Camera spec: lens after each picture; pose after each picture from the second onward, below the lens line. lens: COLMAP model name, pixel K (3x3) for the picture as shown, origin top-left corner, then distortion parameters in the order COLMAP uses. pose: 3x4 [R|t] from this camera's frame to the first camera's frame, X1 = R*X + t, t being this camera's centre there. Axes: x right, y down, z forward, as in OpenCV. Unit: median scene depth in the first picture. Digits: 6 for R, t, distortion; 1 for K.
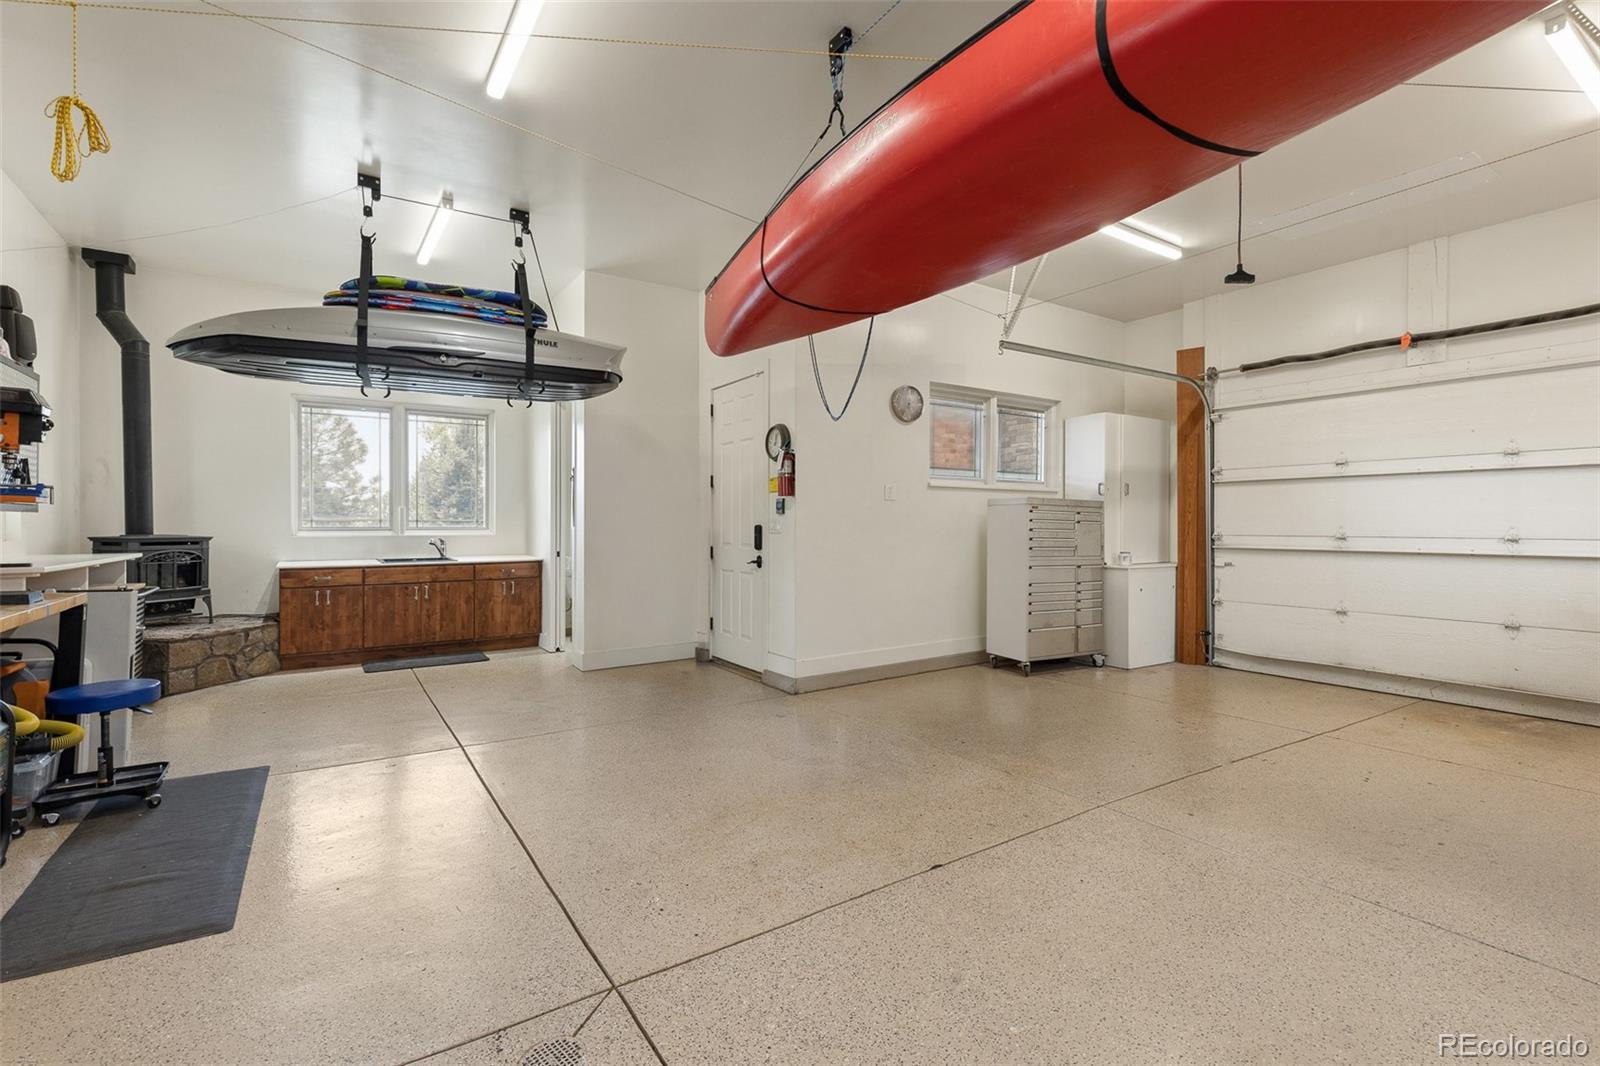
lens RADIAL K [[733.2, 0, 805.9], [0, 733.2, 525.4], [0, 0, 1]] dist [0.010599, -0.000231]
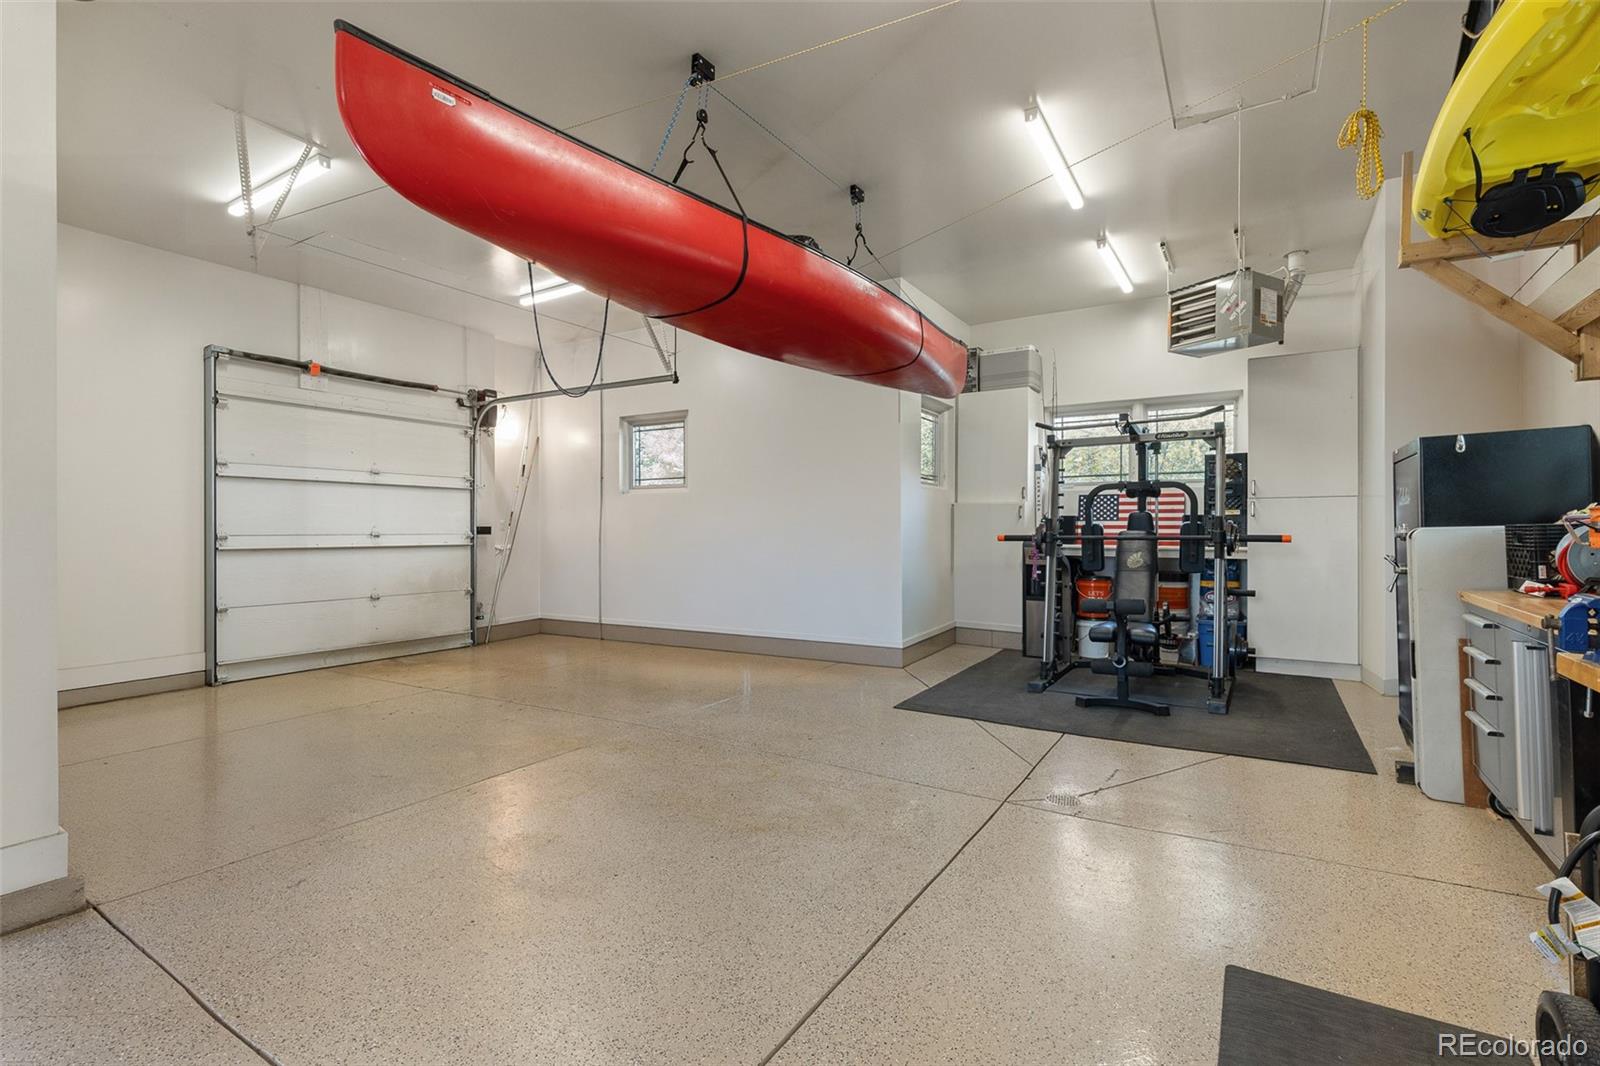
lens RADIAL K [[733.2, 0, 805.9], [0, 733.2, 525.4], [0, 0, 1]] dist [0.010599, -0.000231]
pose [[-0.416888, 0.002157, 0.908955, -1.178179], [0.003915, 0.999992, -0.000577, 0.009140], [-0.908950, 0.003318, -0.416893, 1.570181]]
